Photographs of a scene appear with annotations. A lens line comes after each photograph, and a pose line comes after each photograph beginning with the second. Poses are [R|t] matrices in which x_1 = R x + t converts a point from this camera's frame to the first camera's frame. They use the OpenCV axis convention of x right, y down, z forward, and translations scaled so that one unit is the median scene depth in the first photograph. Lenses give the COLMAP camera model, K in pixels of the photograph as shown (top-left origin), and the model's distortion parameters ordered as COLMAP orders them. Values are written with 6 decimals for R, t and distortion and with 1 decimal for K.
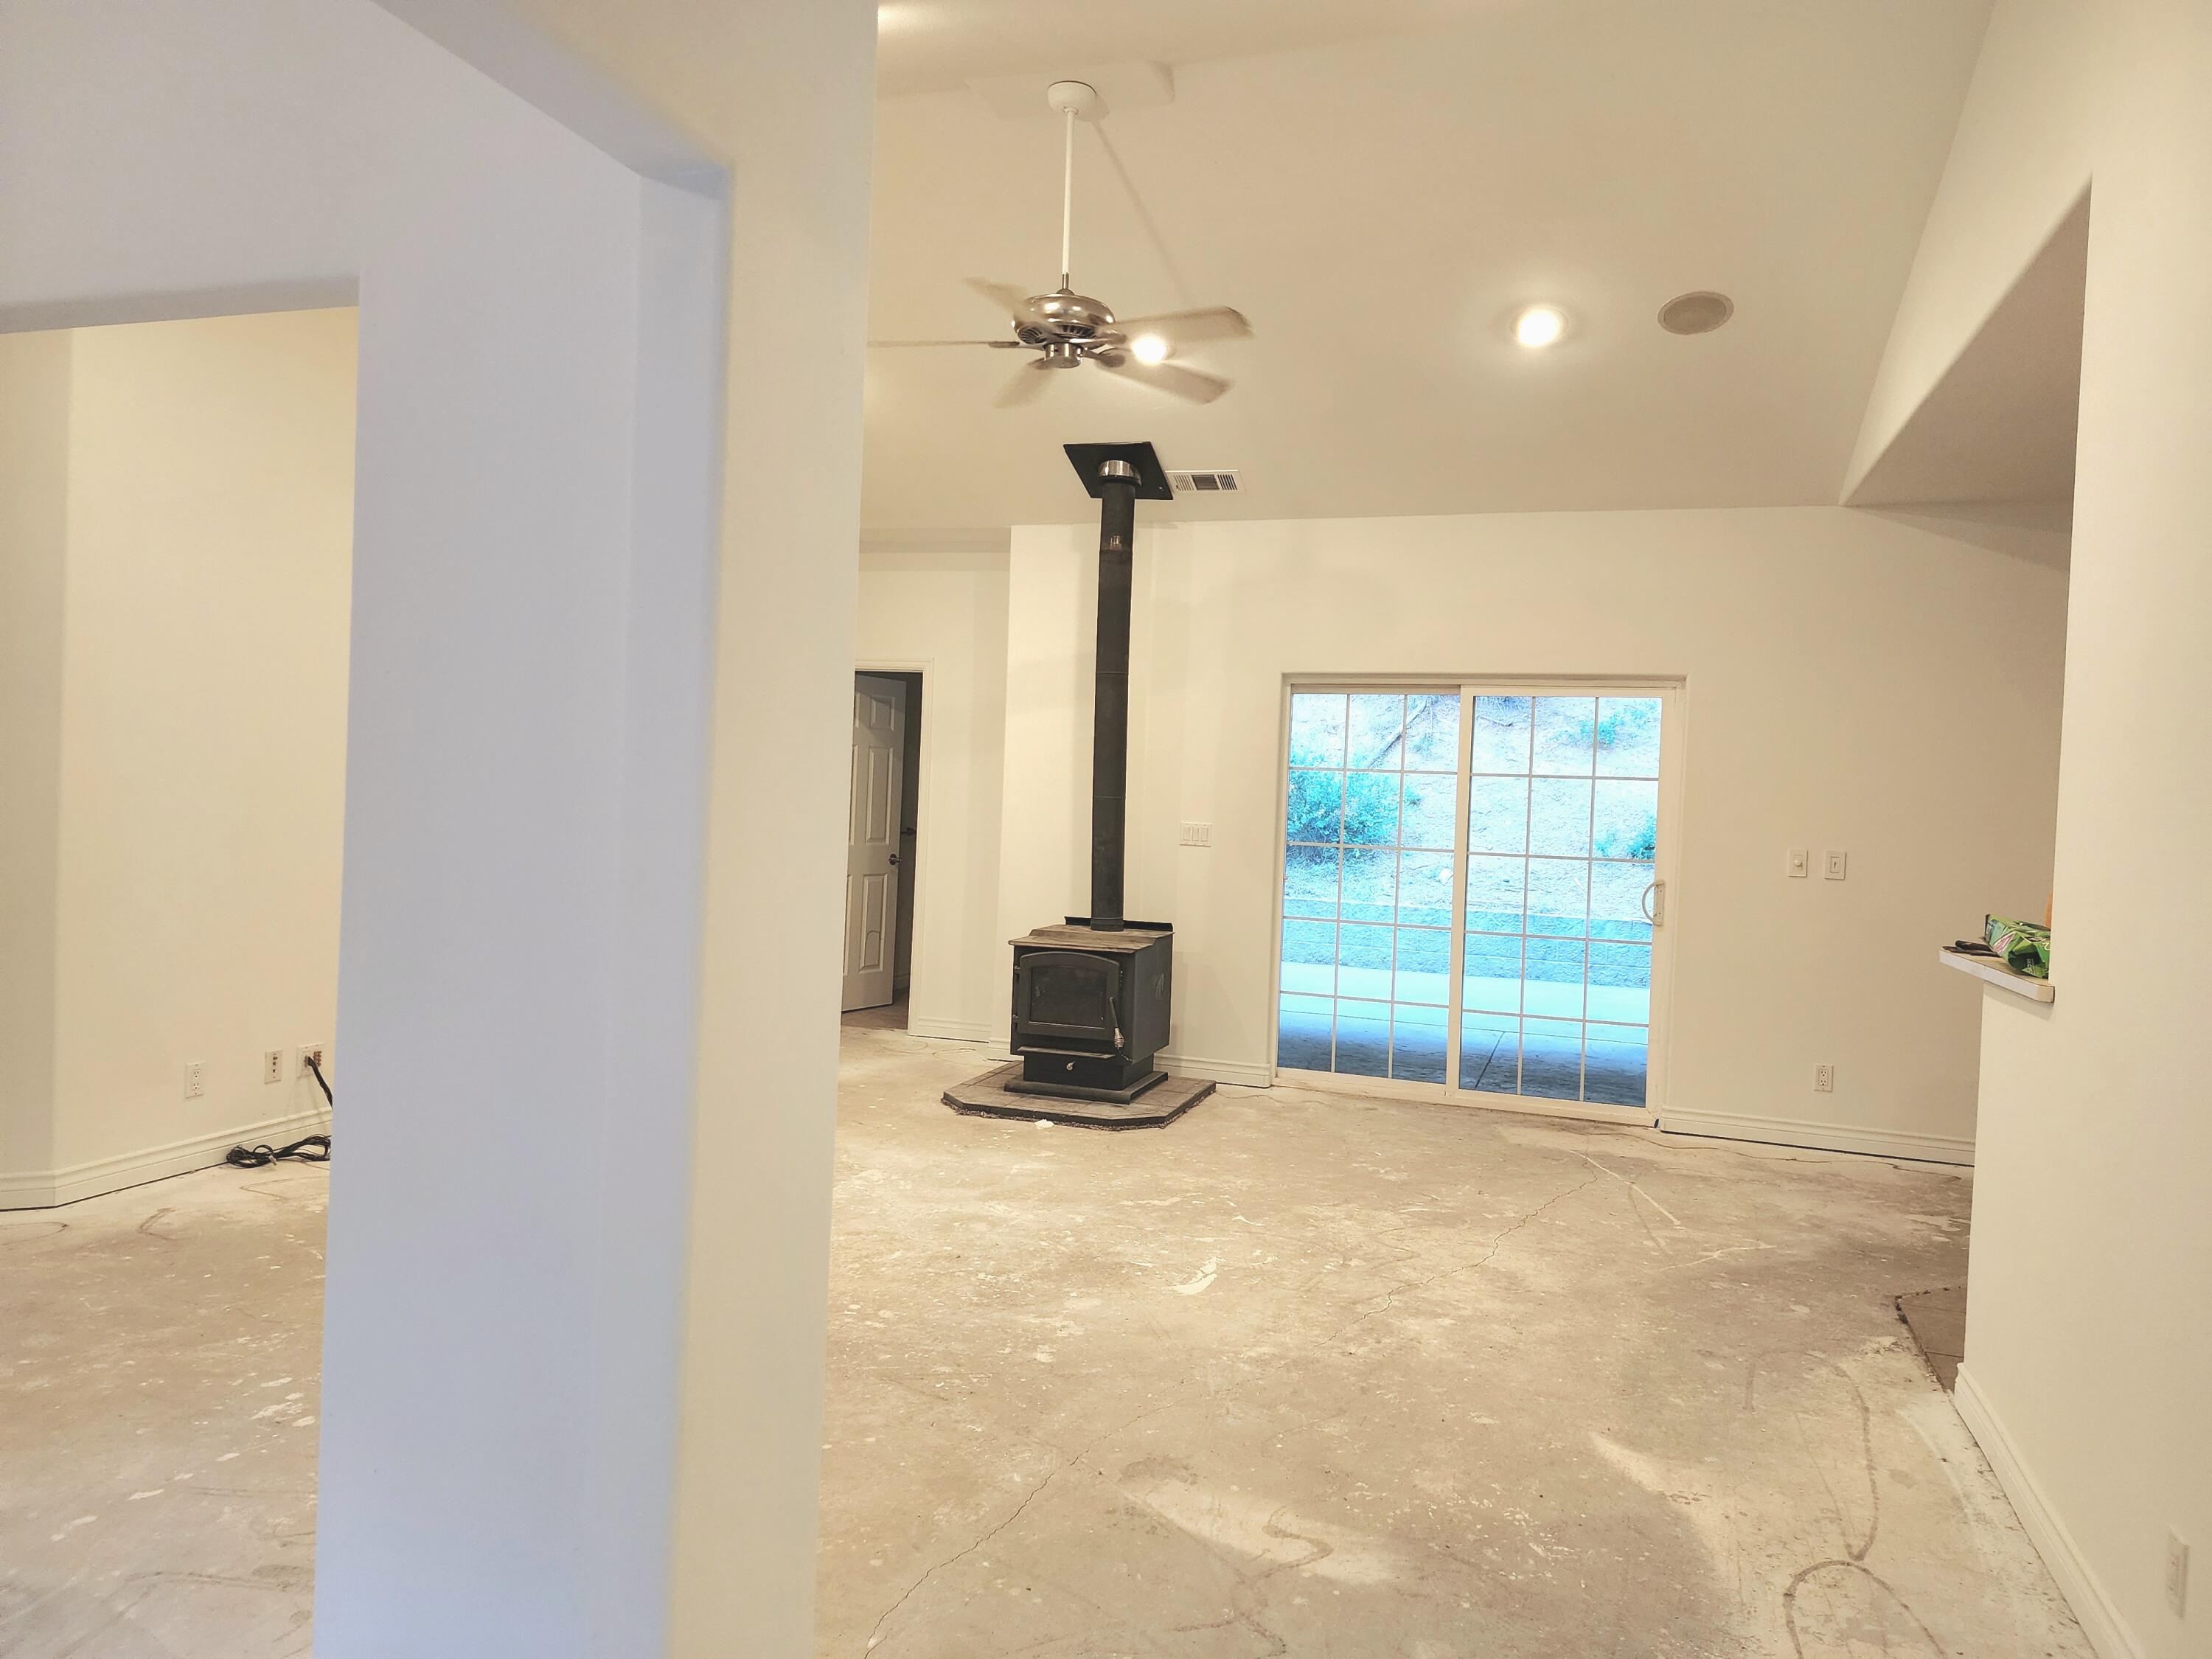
lens RADIAL K [[1476.3, 0, 1101.7], [0, 1476.3, 819.0], [0, 0, 1]] dist [0.092787, -0.071538]
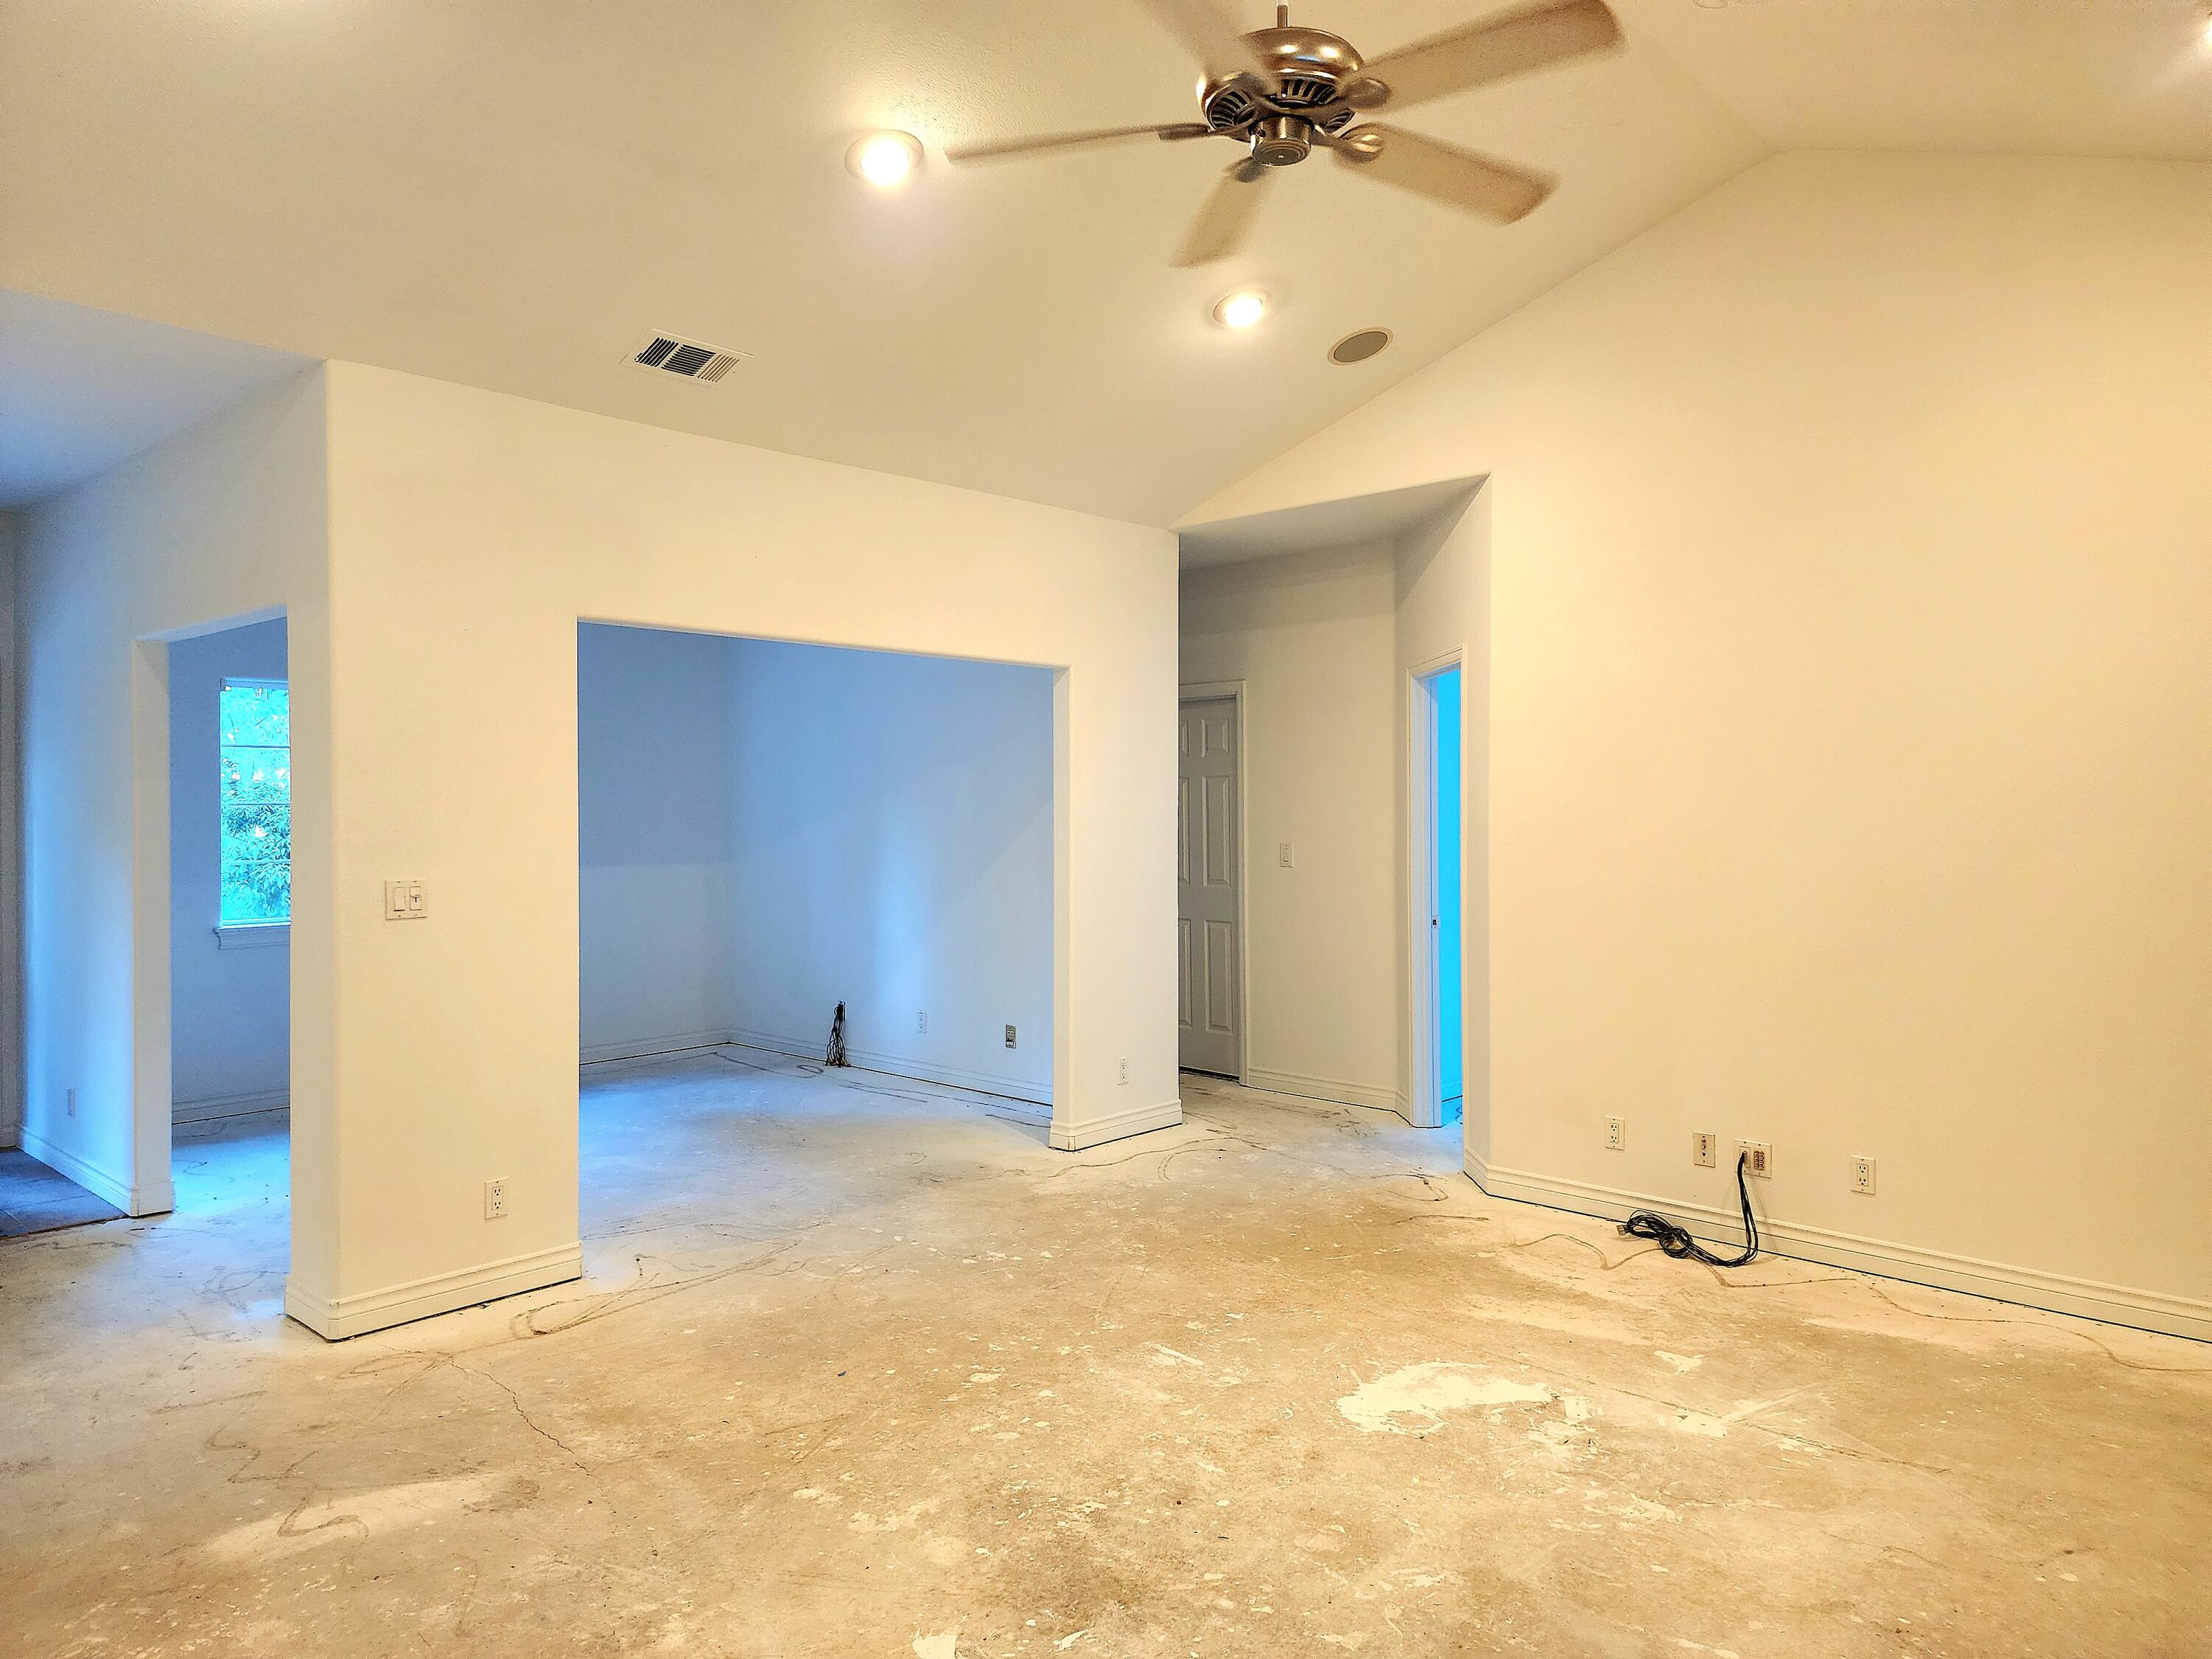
lens RADIAL K [[1476.3, 0, 1101.7], [0, 1476.3, 819.0], [0, 0, 1]] dist [0.092787, -0.071538]
pose [[-0.408868, -0.030323, -0.912090, 0.704804], [-0.032845, 0.999289, -0.018498, -0.024155], [0.912002, 0.022394, -0.409573, 1.503714]]
